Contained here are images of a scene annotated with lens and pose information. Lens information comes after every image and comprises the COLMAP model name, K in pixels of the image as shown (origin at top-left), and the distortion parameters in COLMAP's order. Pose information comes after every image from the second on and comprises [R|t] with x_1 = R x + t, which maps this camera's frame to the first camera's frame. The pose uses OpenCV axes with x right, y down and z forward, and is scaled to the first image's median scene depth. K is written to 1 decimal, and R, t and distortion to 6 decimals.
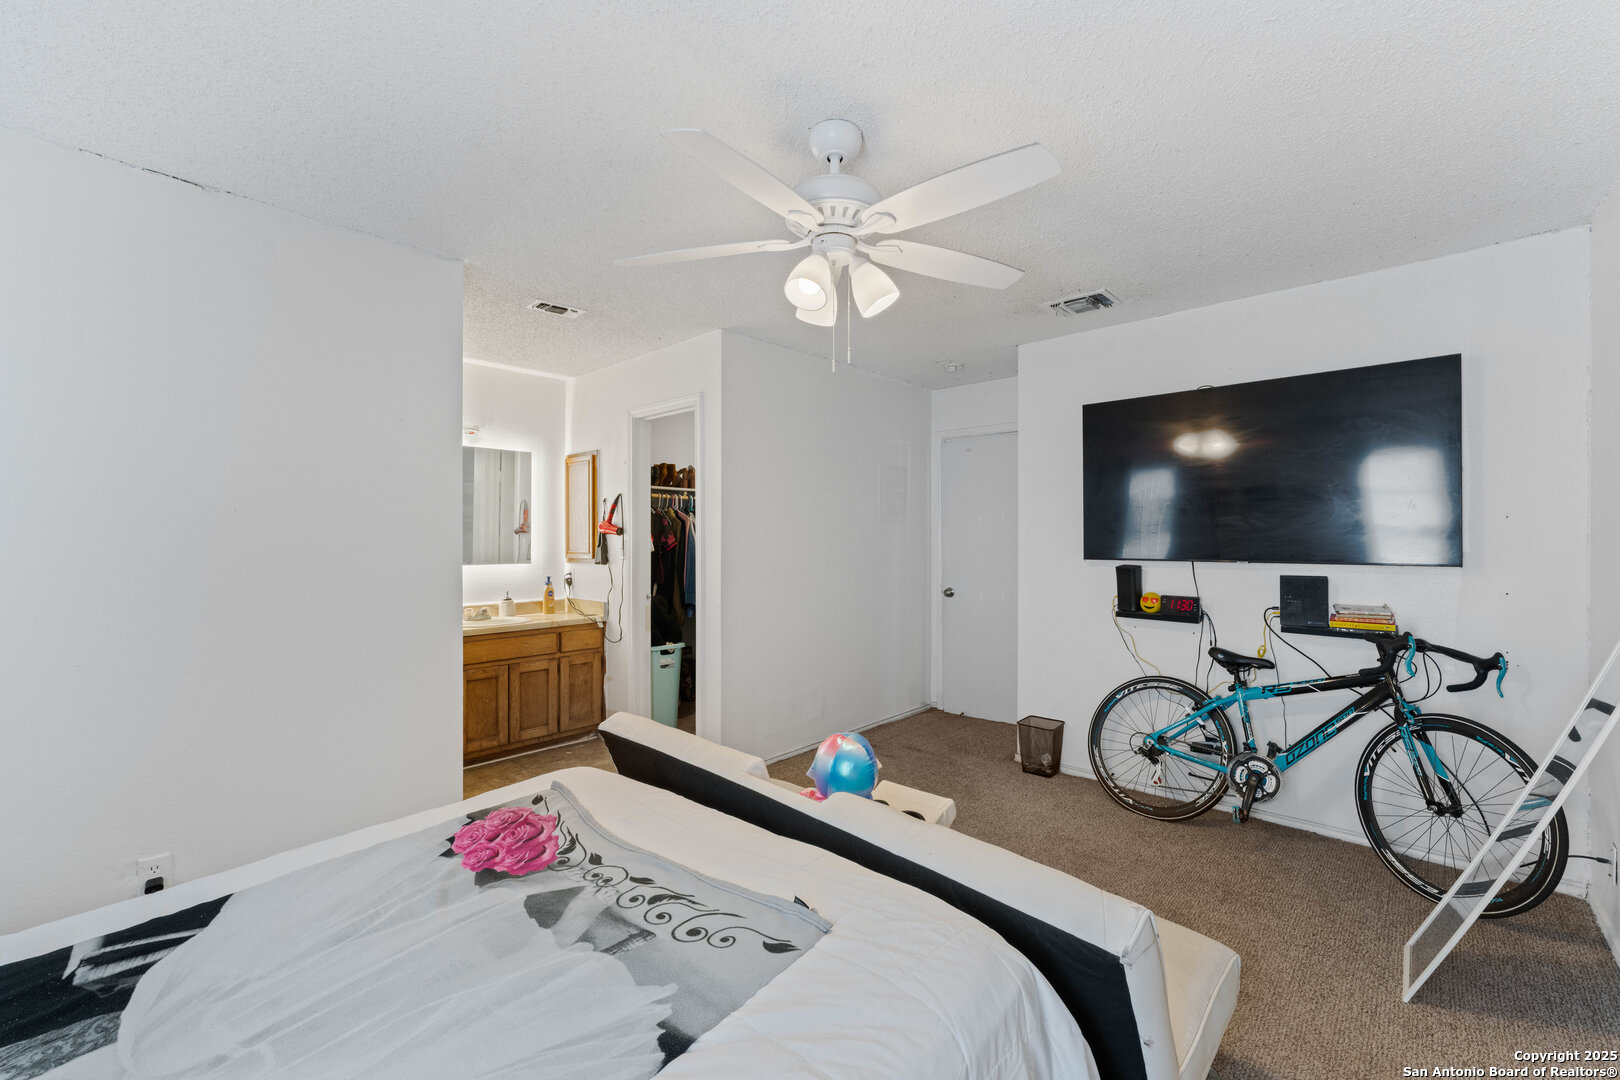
lens RADIAL K [[666.5, 0, 802.1], [0, 666.5, 533.9], [0, 0, 1]] dist [-0.002247, -0.000024]
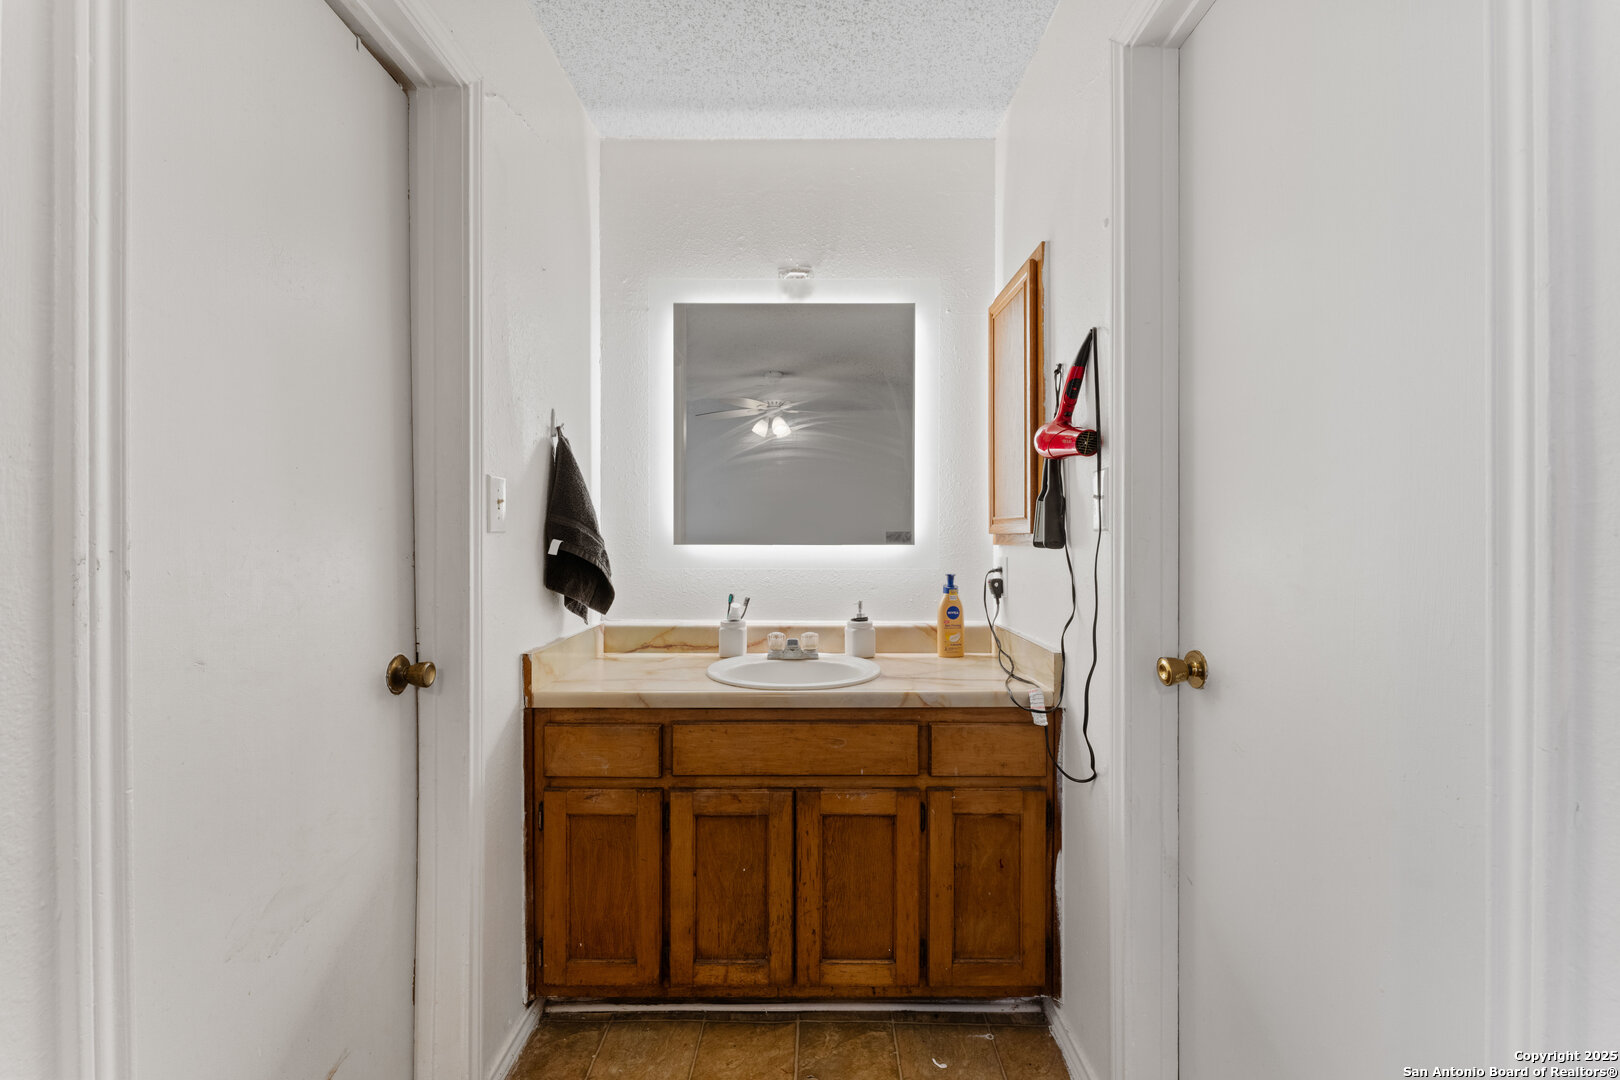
lens RADIAL K [[666.5, 0, 802.1], [0, 666.5, 533.9], [0, 0, 1]] dist [-0.002247, -0.000024]
pose [[0.692449, 0.004516, -0.721452, -0.135980], [0.003035, 0.999953, 0.009172, 0.035145], [0.721460, -0.008541, 0.692403, 0.667954]]
